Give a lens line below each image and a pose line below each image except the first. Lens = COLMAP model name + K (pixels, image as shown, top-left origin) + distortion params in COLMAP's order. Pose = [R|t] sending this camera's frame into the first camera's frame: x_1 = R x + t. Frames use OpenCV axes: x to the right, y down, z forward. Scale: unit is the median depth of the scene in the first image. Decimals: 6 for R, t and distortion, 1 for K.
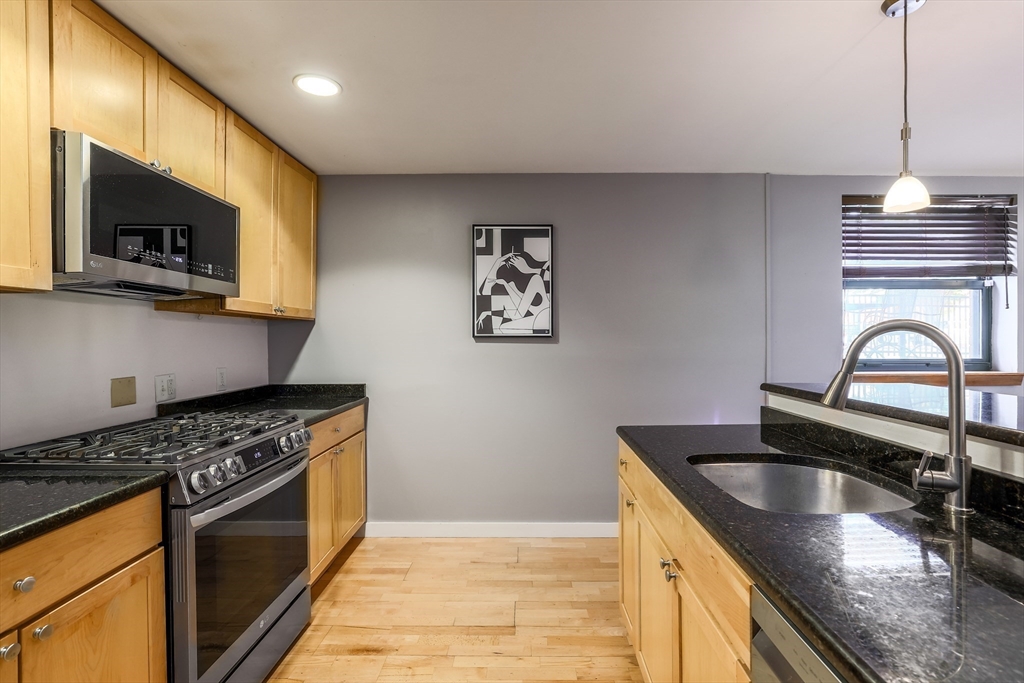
lens RADIAL K [[480.6, 0, 514.8], [0, 480.6, 337.5], [0, 0, 1]] dist [-0.033360, 0.000091]
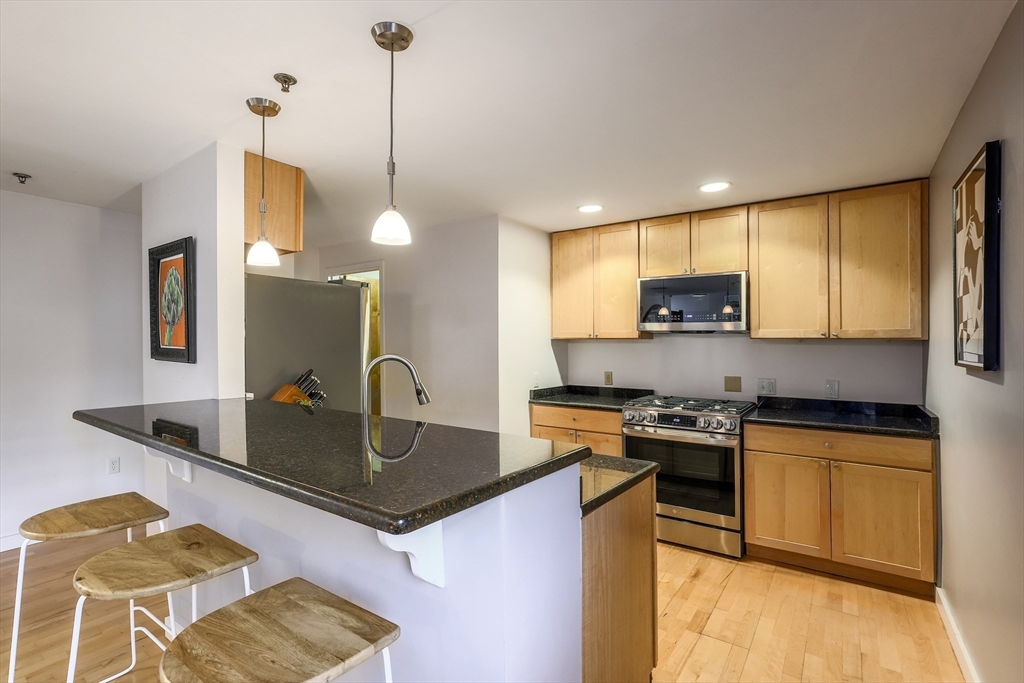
lens RADIAL K [[480.6, 0, 517.7], [0, 480.6, 343.2], [0, 0, 1]] dist [-0.033360, 0.000091]
pose [[-0.568747, -0.000636, -0.822512, 0.761108], [0.001321, 0.999998, -0.001687, -0.028112], [0.822511, -0.002046, -0.568745, 0.870942]]
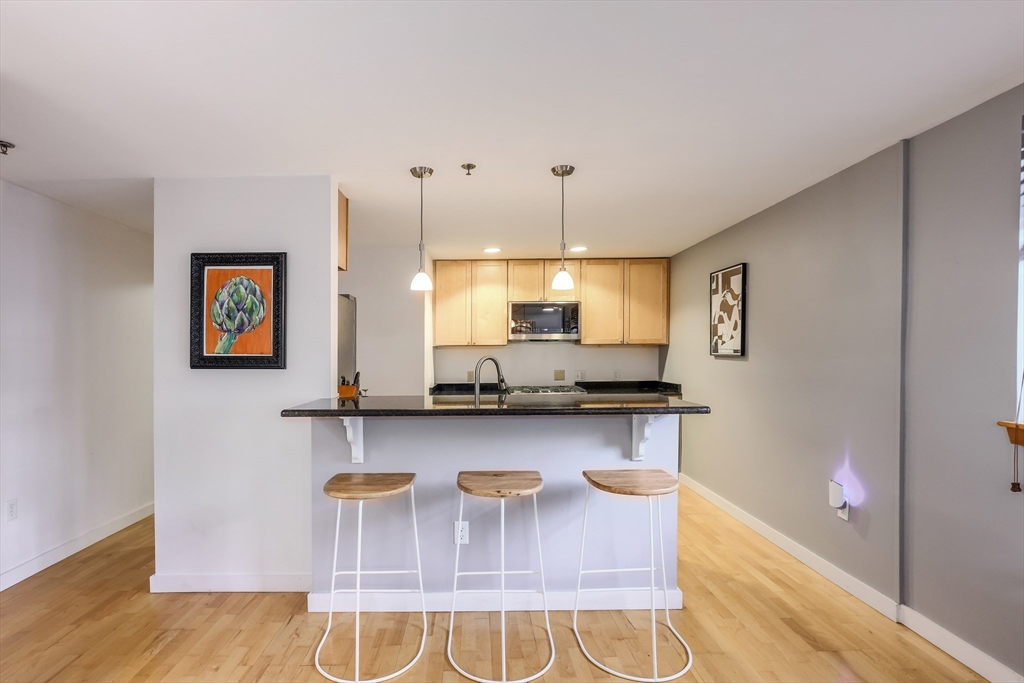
lens RADIAL K [[480.6, 0, 488.3], [0, 480.6, 350.0], [0, 0, 1]] dist [-0.033360, 0.000091]
pose [[0.014499, -0.000450, -0.999895, 1.269463], [0.014926, 0.999889, -0.000234, -0.025016], [0.999783, -0.014921, 0.014505, 0.341645]]
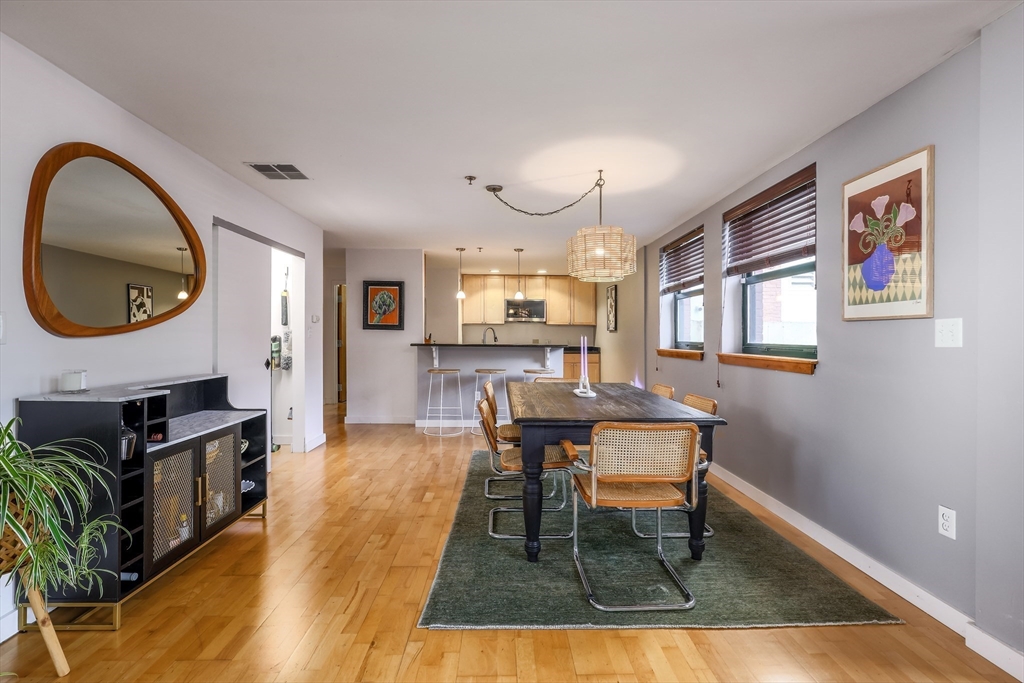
lens RADIAL K [[480.6, 0, 516.7], [0, 480.6, 342.2], [0, 0, 1]] dist [-0.033360, 0.000091]
pose [[0.040462, 0.014814, -0.999071, 2.534795], [-0.002054, 0.999889, 0.014743, 0.025562], [0.999179, 0.001456, 0.040488, 0.393317]]
